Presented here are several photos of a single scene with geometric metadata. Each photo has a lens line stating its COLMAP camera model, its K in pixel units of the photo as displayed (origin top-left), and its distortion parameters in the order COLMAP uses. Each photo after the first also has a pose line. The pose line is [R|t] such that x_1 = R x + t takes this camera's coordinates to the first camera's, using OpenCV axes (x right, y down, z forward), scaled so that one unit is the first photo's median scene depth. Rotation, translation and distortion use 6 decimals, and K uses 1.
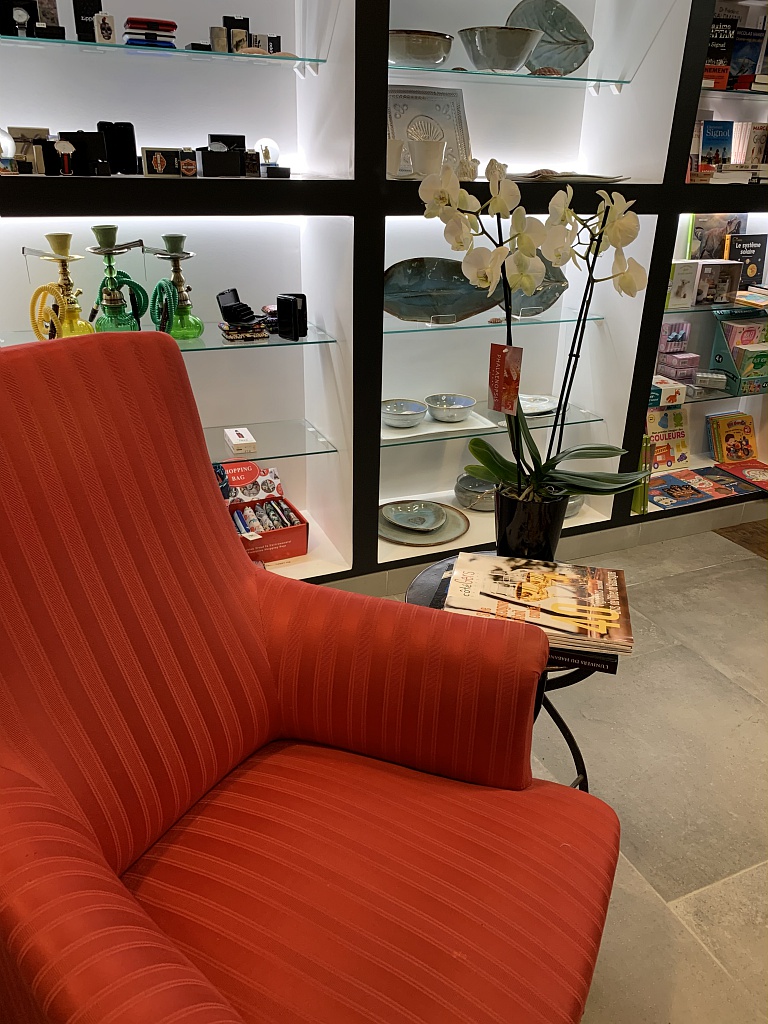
lens RADIAL K [[782.3, 0, 383.3], [0, 782.3, 511.7], [0, 0, 1]] dist [0.012198, 0.000068]
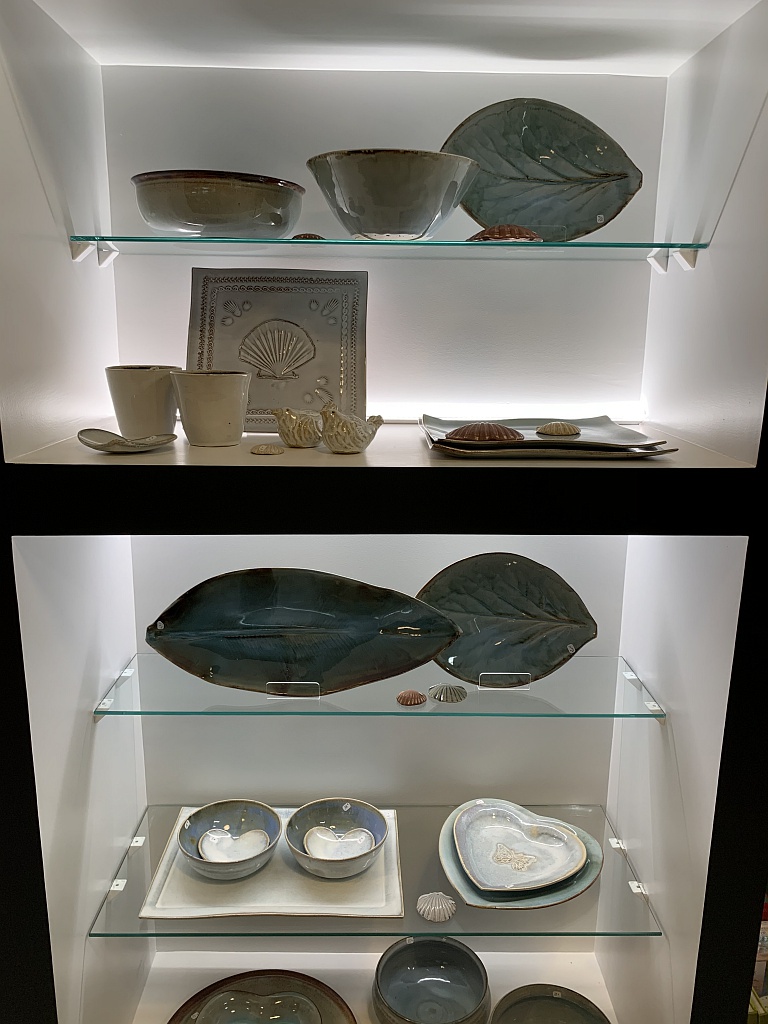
lens RADIAL K [[782.3, 0, 384.7], [0, 782.3, 511.4], [0, 0, 1]] dist [0.012198, 0.000068]
pose [[0.930928, 0.075607, -0.357291, 0.309194], [-0.143162, 0.975582, -0.166566, -0.287256], [0.335974, 0.206211, 0.919021, 0.539099]]
